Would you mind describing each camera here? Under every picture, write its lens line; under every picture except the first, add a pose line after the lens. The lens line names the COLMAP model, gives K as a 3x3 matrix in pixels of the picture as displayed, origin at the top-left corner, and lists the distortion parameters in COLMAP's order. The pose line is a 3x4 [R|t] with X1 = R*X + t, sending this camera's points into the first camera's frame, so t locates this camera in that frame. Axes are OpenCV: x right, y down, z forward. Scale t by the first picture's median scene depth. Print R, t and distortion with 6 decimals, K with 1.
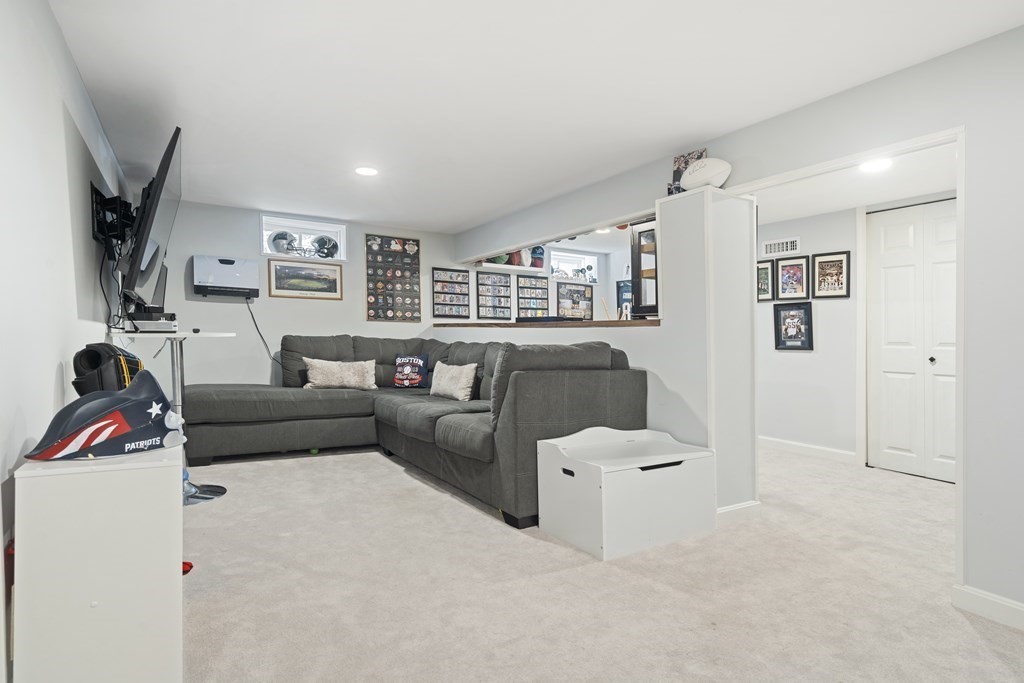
lens RADIAL K [[528.5, 0, 511.8], [0, 528.5, 340.4], [0, 0, 1]] dist [0.004362, 0.000794]
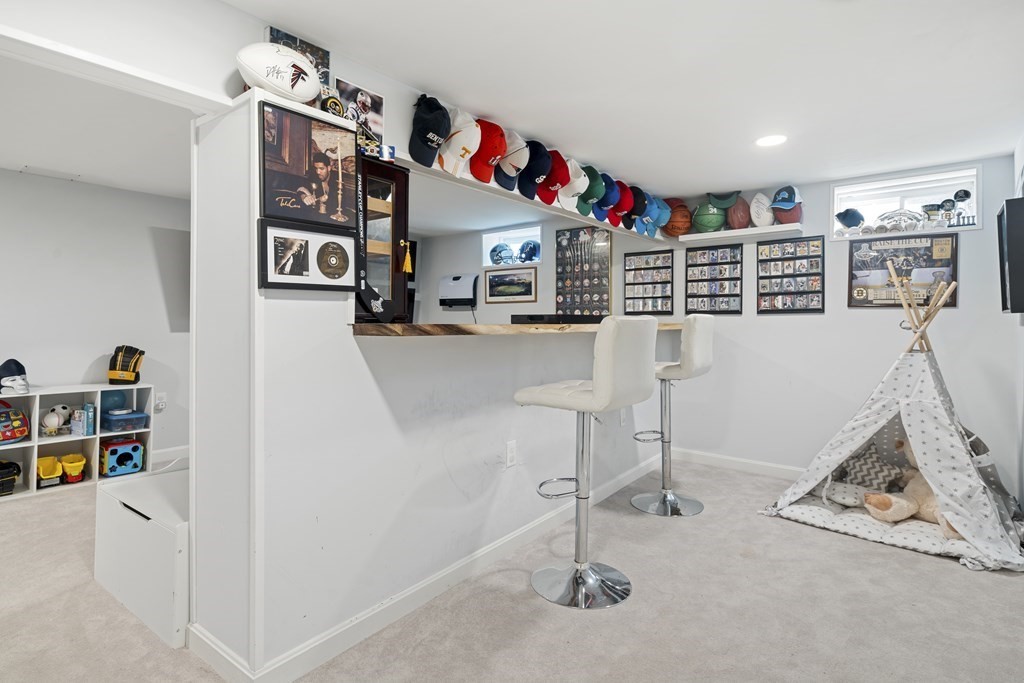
lens RADIAL K [[528.5, 0, 511.6], [0, 528.5, 339.5], [0, 0, 1]] dist [0.004362, 0.000794]
pose [[0.348474, 0.004681, -0.937307, 0.548797], [-0.012270, 0.999925, 0.000431, -0.004647], [0.937238, 0.011351, 0.348505, 0.555788]]
